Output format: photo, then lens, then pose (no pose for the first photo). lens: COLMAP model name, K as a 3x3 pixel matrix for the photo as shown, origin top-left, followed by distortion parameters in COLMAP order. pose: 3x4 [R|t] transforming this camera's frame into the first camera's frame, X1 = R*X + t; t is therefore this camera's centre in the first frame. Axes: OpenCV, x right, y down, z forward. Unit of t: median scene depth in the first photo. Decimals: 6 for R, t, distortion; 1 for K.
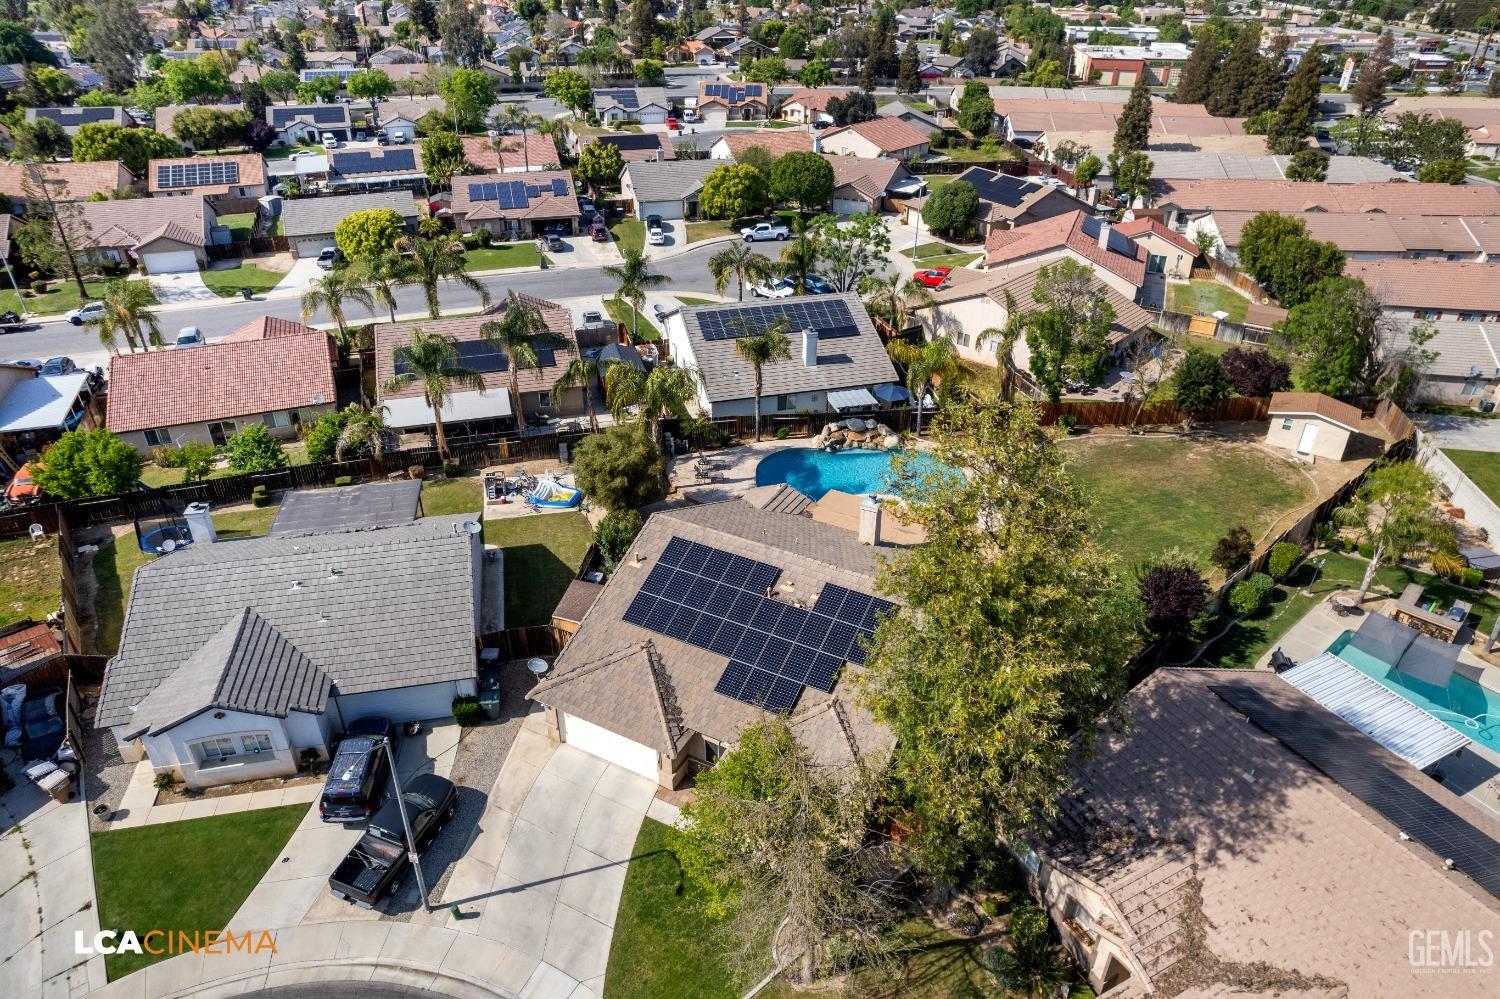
lens RADIAL K [[959.5, 0, 756.5], [0, 959.5, 507.9], [0, 0, 1]] dist [-0.067387, 0.060596]
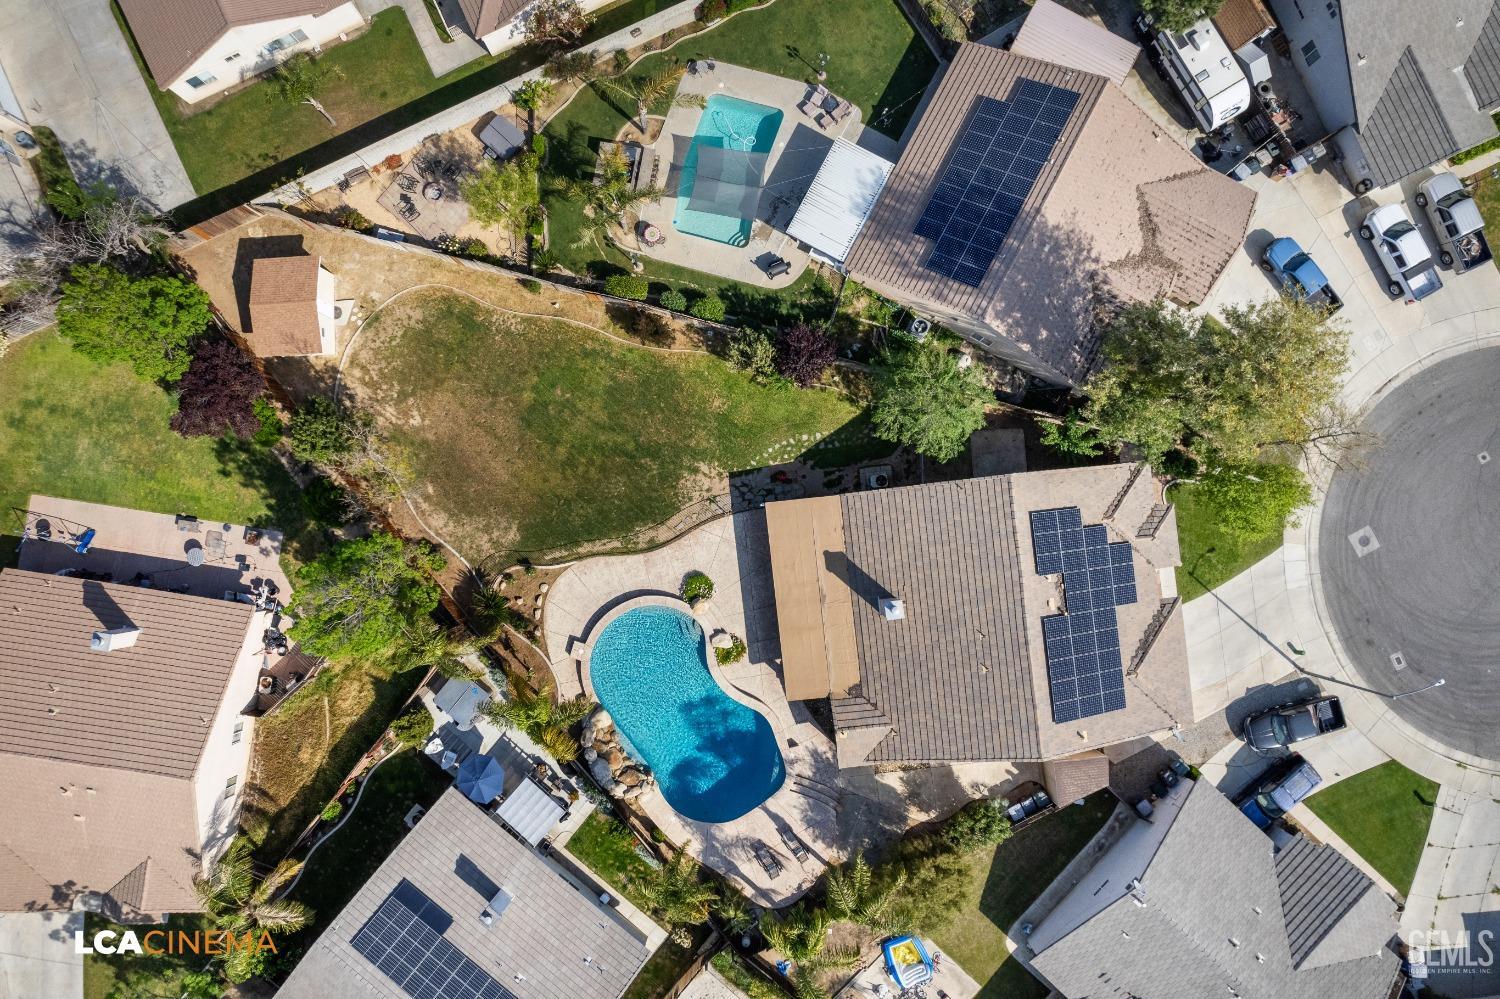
lens RADIAL K [[959.5, 0, 753.9], [0, 959.5, 505.3], [0, 0, 1]] dist [-0.067387, 0.060596]
pose [[-0.560335, -0.828099, 0.016643, 0.206651], [0.422661, -0.268598, 0.865571, -0.687171], [-0.712308, 0.492044, 0.500510, 0.382873]]
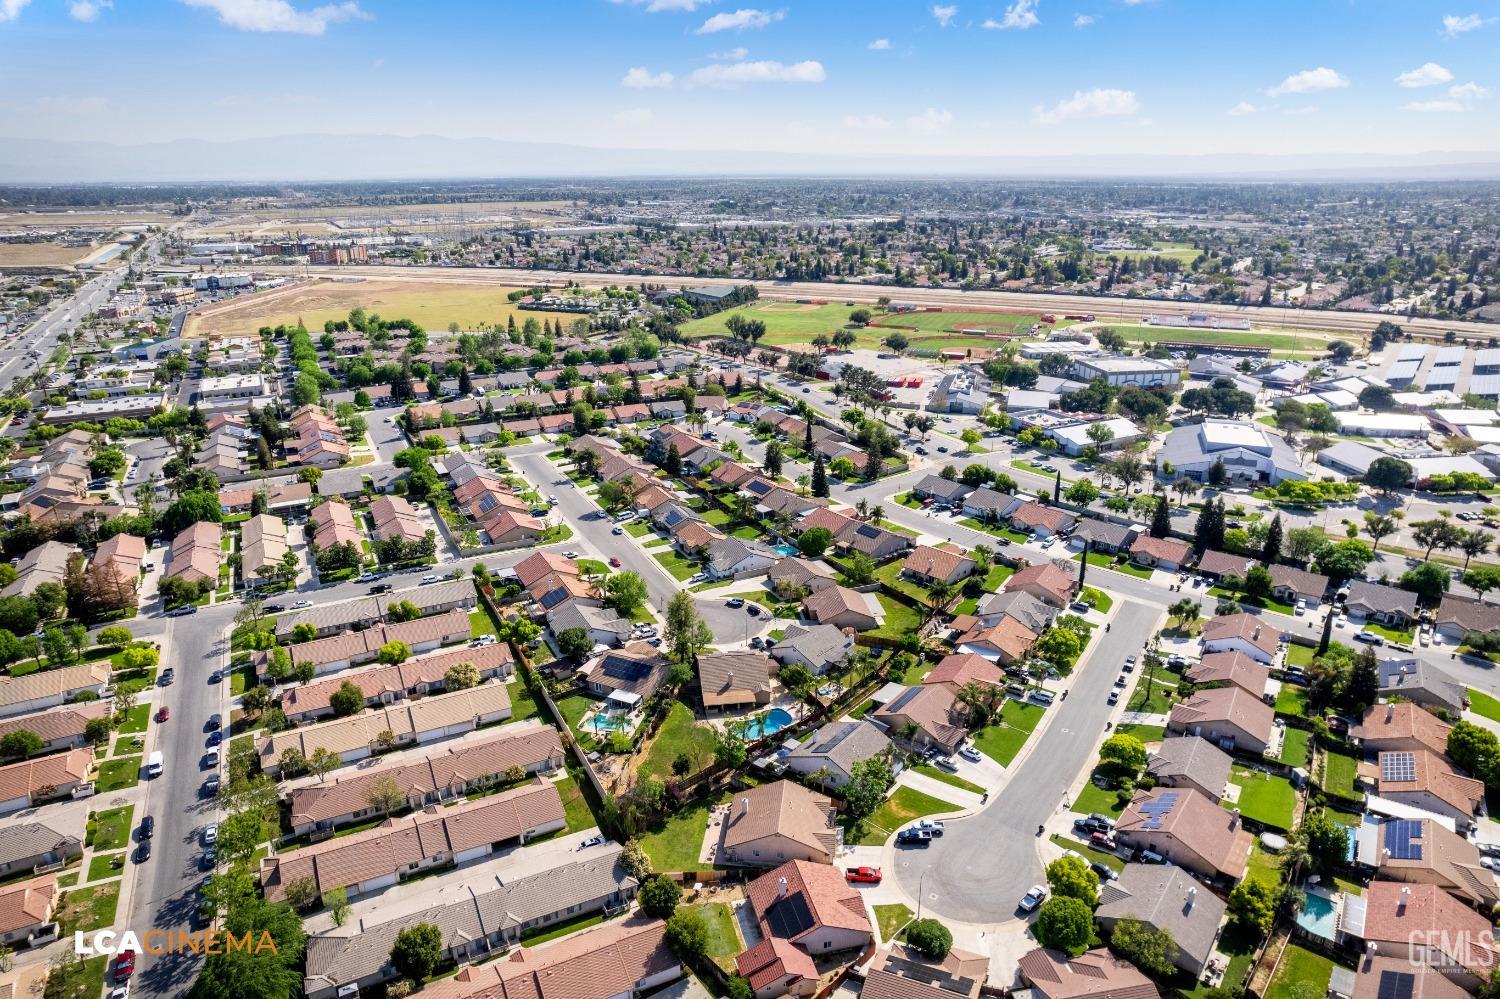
lens RADIAL K [[959.5, 0, 751.2], [0, 959.5, 498.9], [0, 0, 1]] dist [-0.067387, 0.060596]
pose [[-0.808611, 0.189503, -0.556989, 1.694099], [-0.301314, 0.679742, 0.668700, -2.547027], [0.505330, 0.708547, -0.492547, 1.915478]]
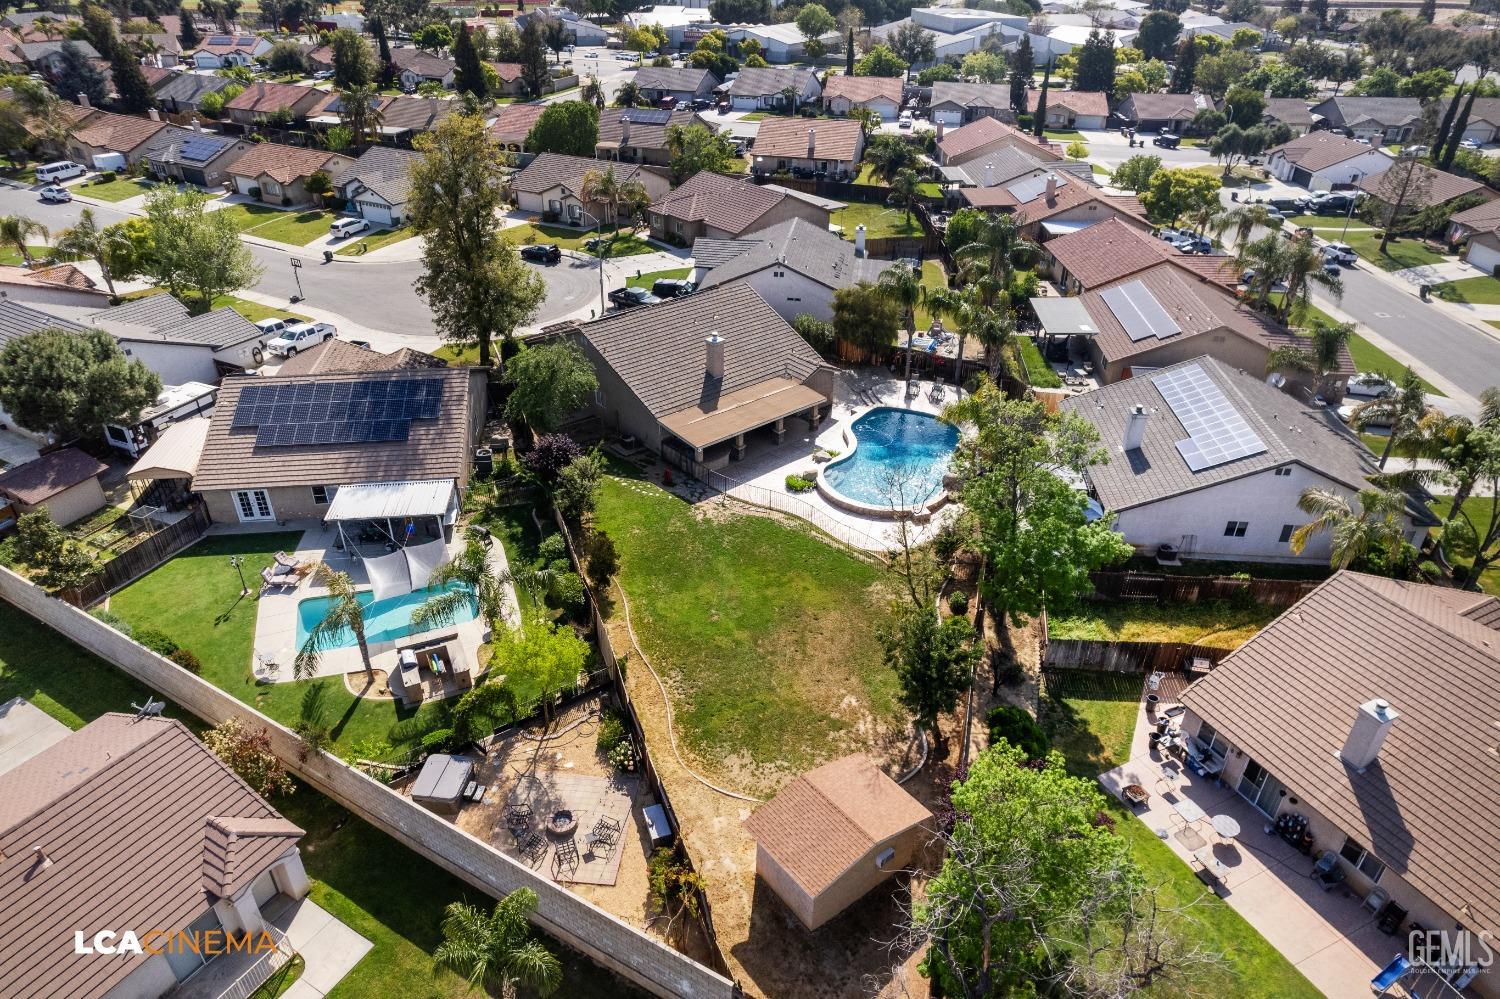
lens RADIAL K [[959.5, 0, 754.4], [0, 959.5, 499.5], [0, 0, 1]] dist [-0.067387, 0.060596]
pose [[-0.357090, 0.471455, -0.806360, 0.938877], [-0.484916, 0.644264, 0.591423, -0.494448], [0.798338, 0.602208, -0.001444, 0.857905]]
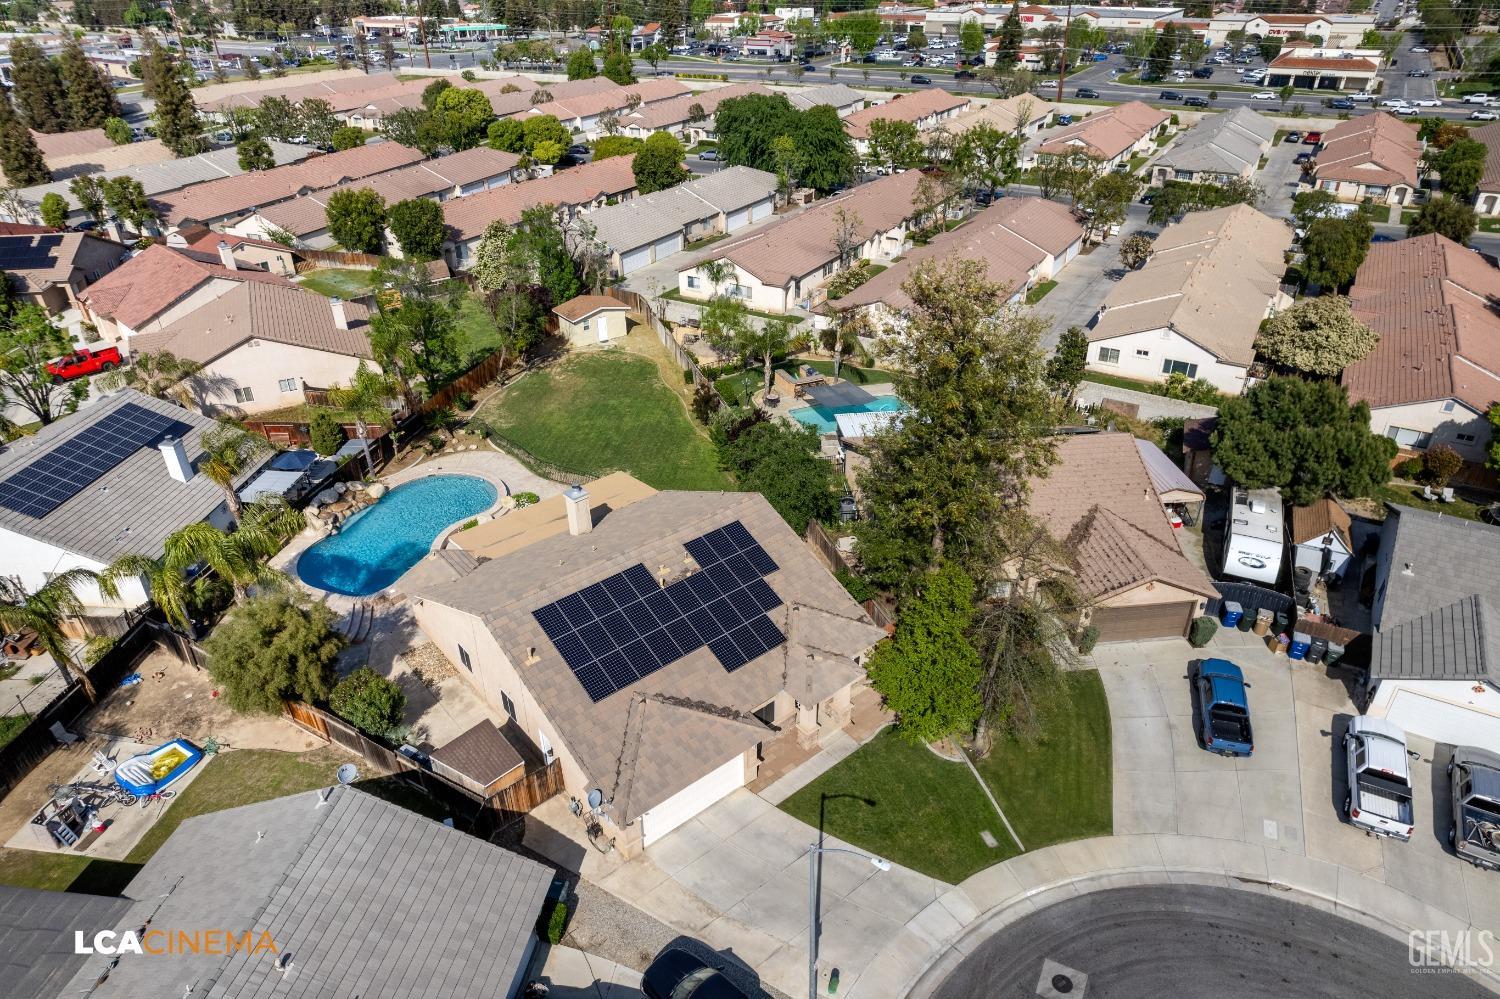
lens RADIAL K [[959.5, 0, 749.6], [0, 959.5, 504.7], [0, 0, 1]] dist [-0.067387, 0.060596]
pose [[0.372073, -0.483201, 0.792514, -0.448412], [0.484922, 0.829223, 0.277919, -0.135949], [-0.791462, 0.280901, 0.542847, 0.224805]]
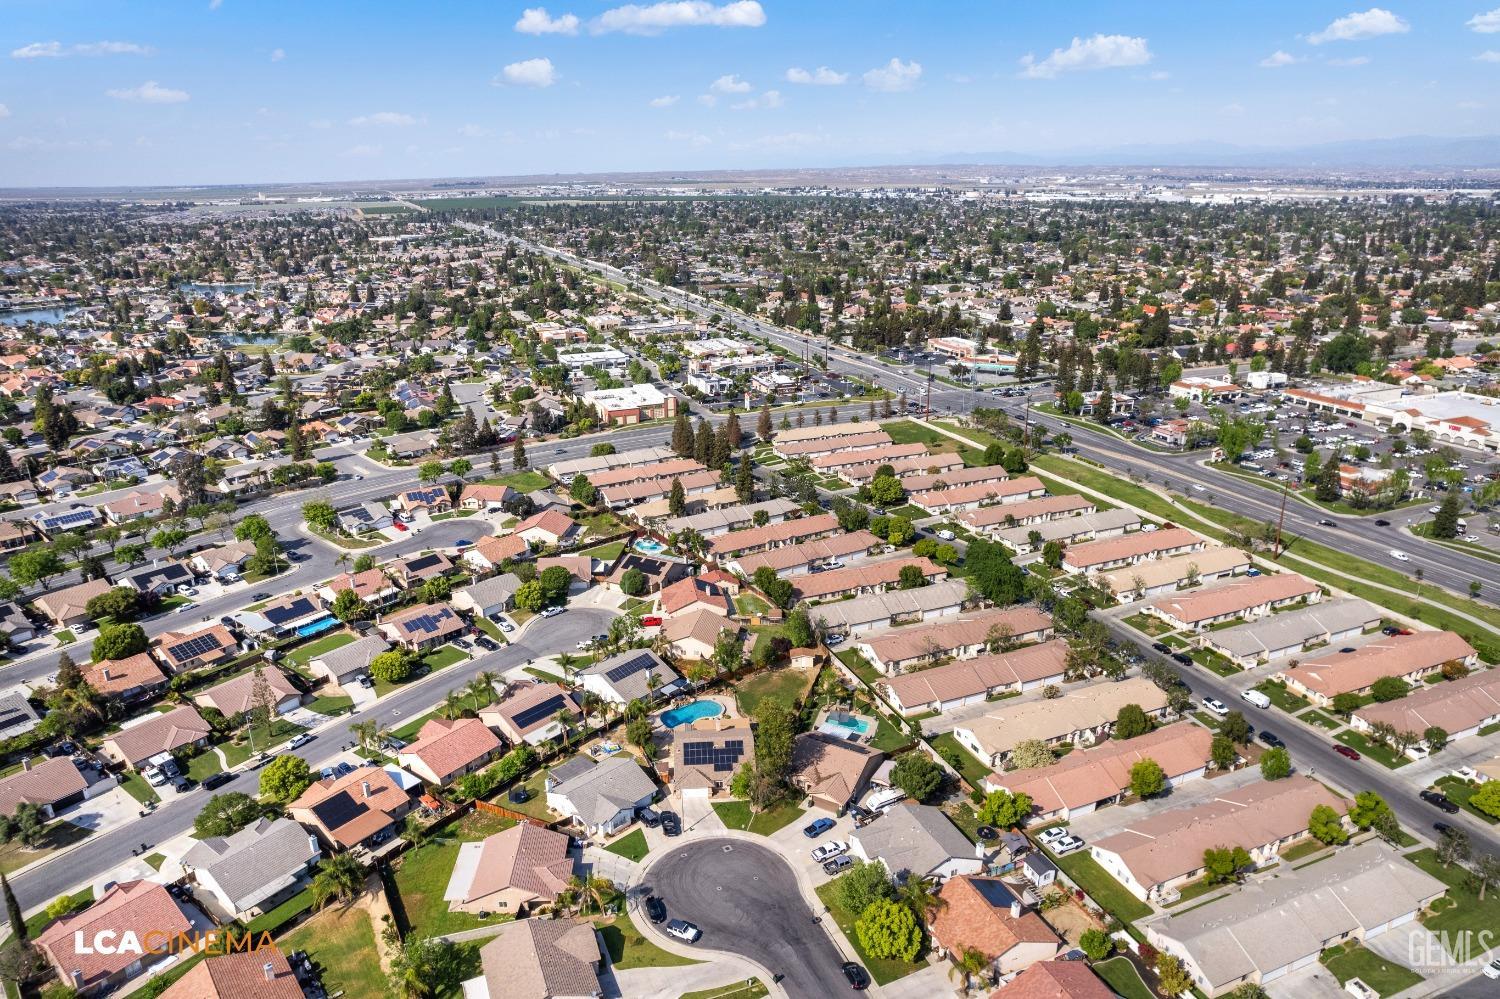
lens RADIAL K [[959.5, 0, 751.4], [0, 959.5, 504.7], [0, 0, 1]] dist [-0.067387, 0.060596]
pose [[0.848835, -0.187965, 0.494114, -1.112277], [0.281997, 0.951568, -0.122457, -0.238101], [-0.447166, 0.243284, 0.860730, -1.921916]]
